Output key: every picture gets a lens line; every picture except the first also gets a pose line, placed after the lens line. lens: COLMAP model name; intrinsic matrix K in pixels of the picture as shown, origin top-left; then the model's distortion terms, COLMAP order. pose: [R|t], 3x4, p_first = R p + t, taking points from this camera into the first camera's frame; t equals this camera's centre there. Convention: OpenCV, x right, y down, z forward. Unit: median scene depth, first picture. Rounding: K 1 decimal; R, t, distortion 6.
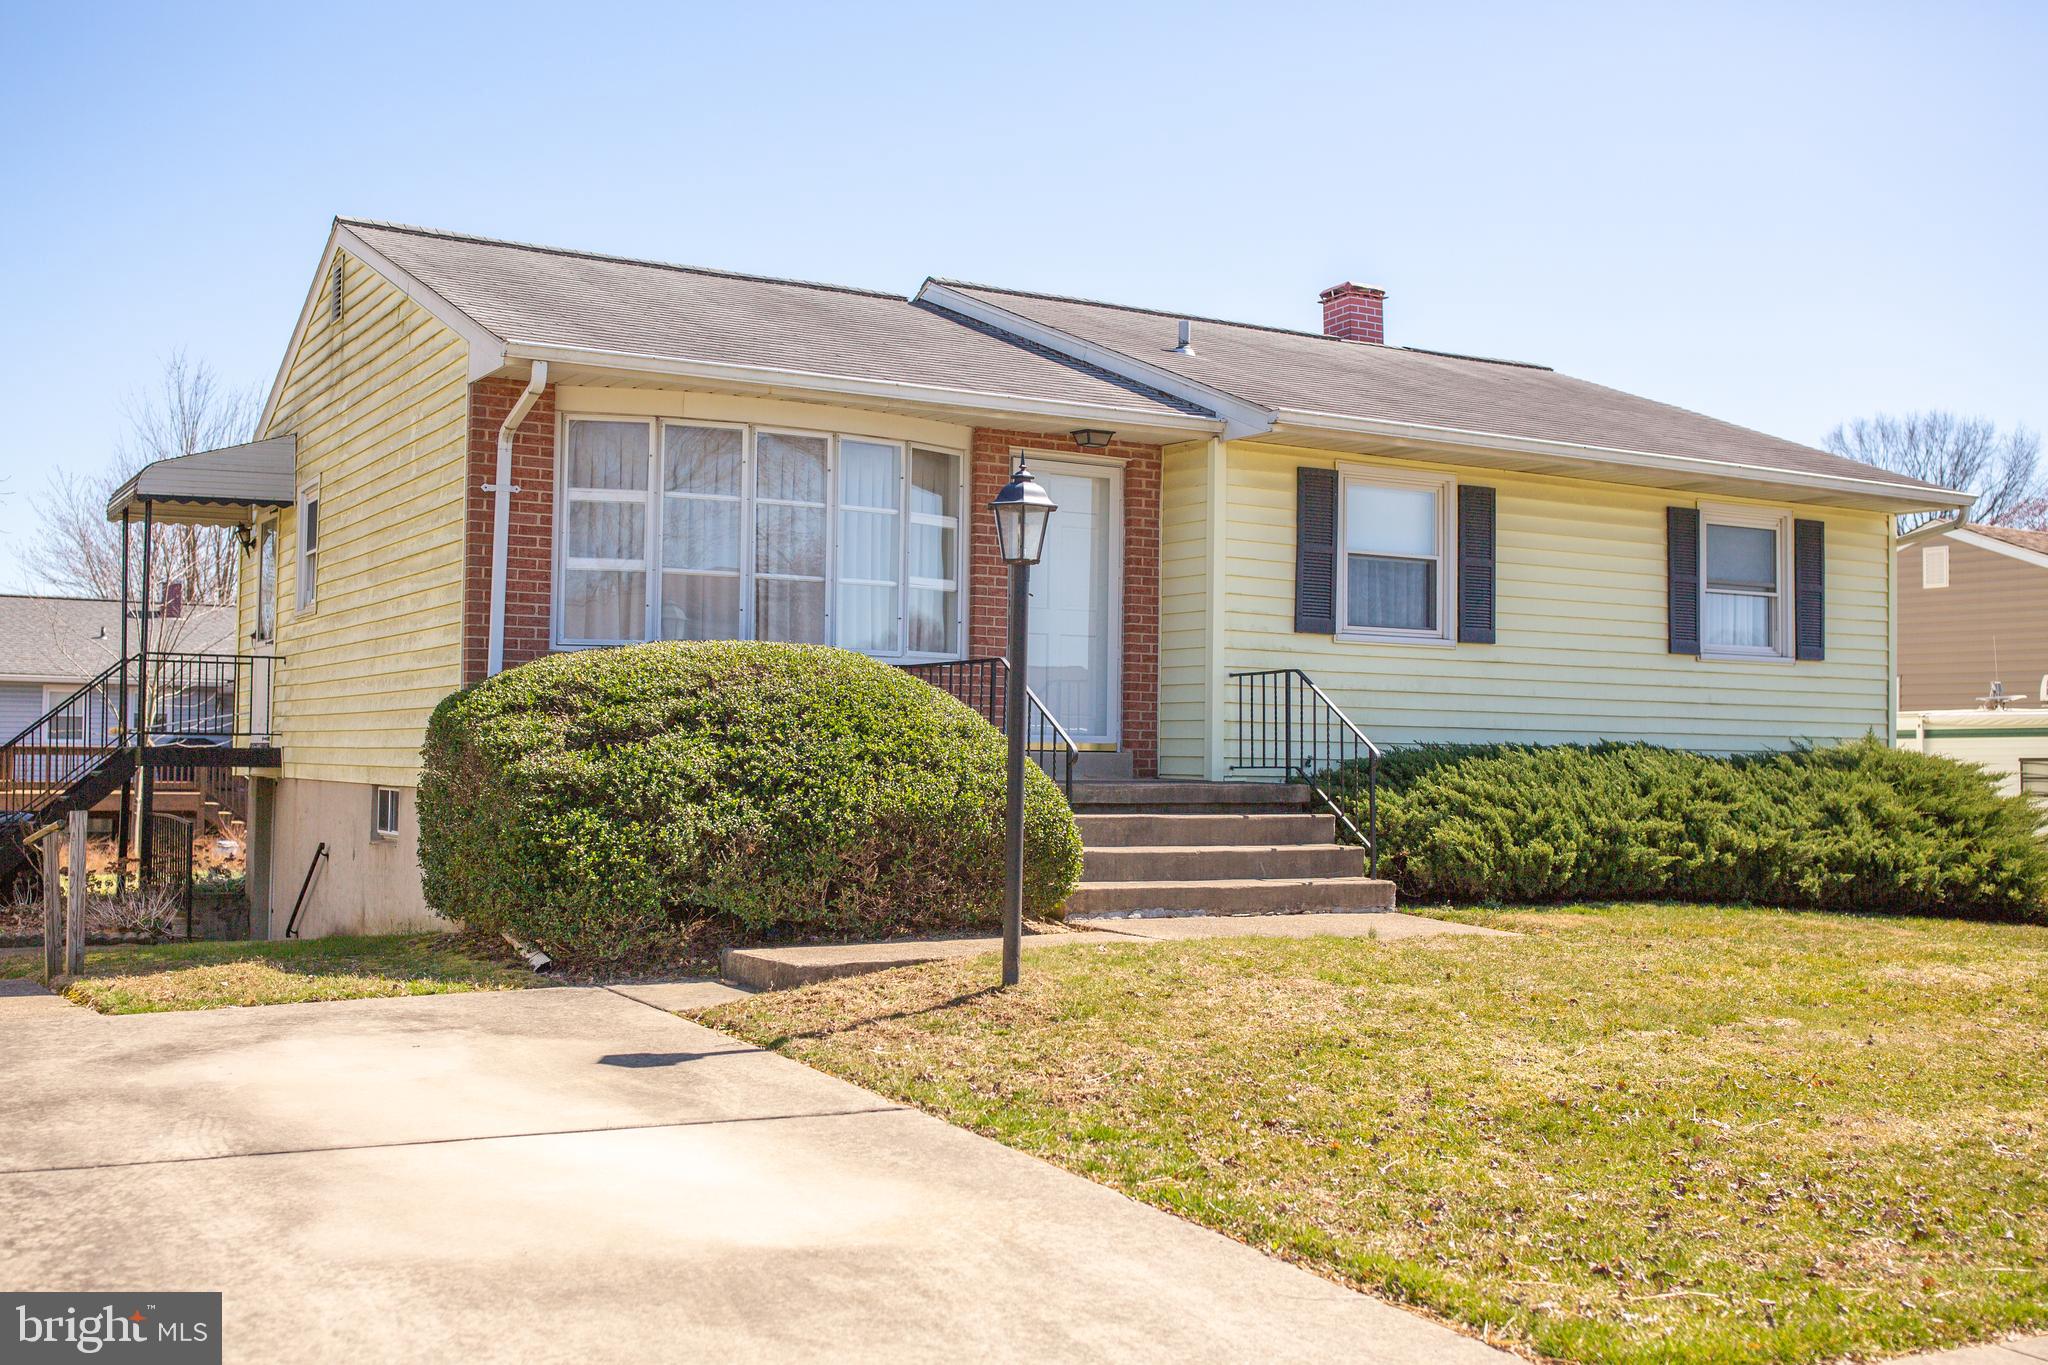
lens RADIAL K [[2088.2, 0, 1024.0], [0, 2088.2, 682.5], [0, 0, 1]] dist [0.011431, 0.004577]
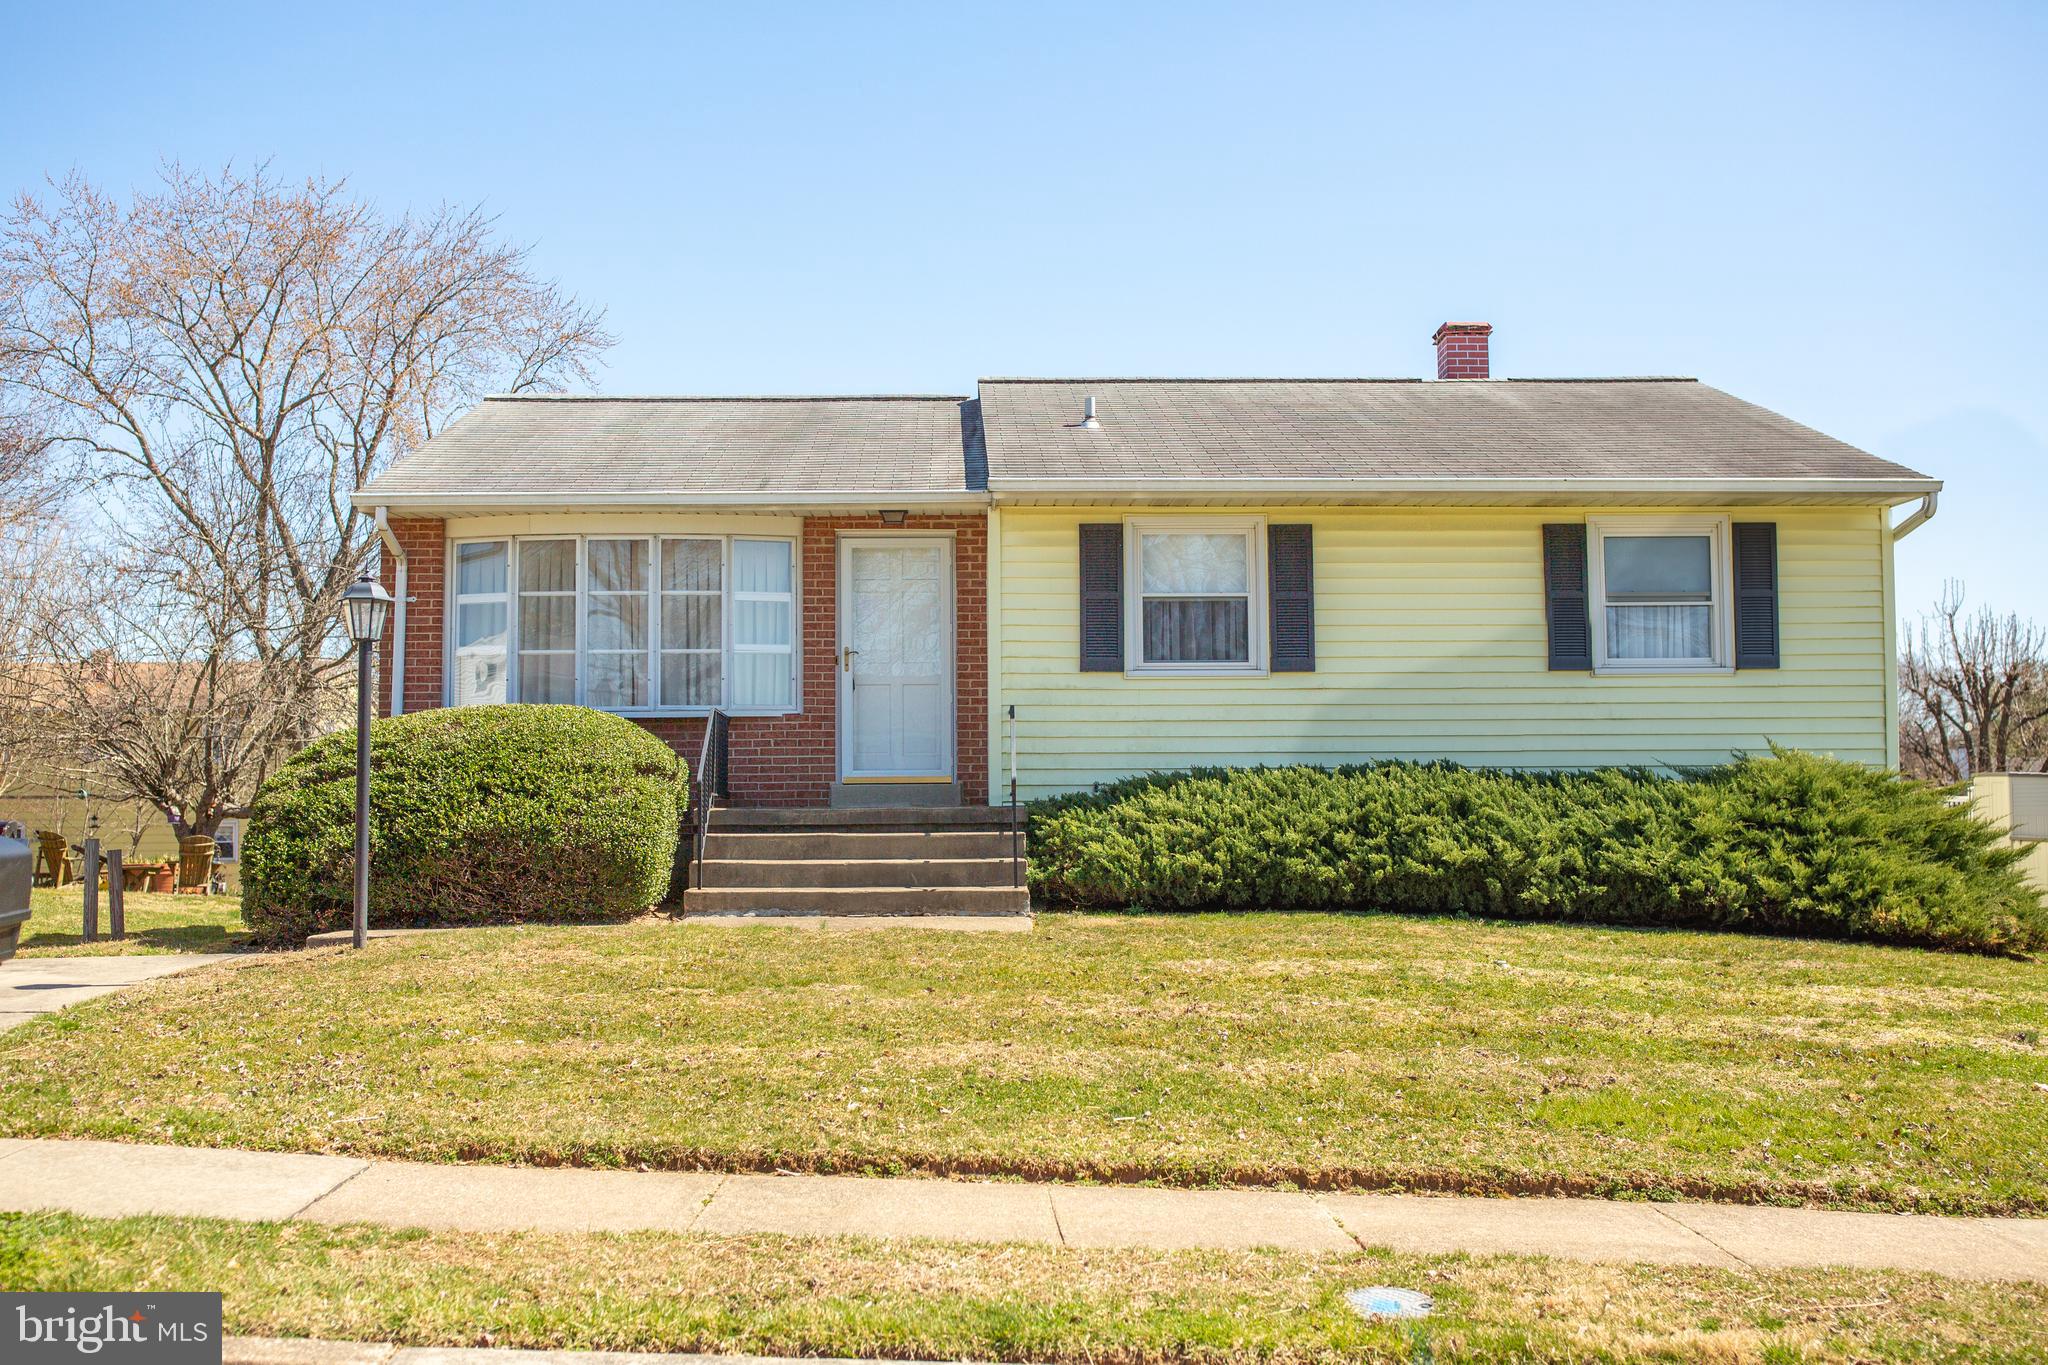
lens RADIAL K [[2091.5, 0, 1024.0], [0, 2091.5, 682.5], [0, 0, 1]] dist [-0.003822, -0.001413]
pose [[0.875520, -0.050745, -0.480510, 0.633012], [0.036423, 0.998572, -0.039091, 0.024065], [0.481807, 0.016723, 0.876118, 0.004852]]
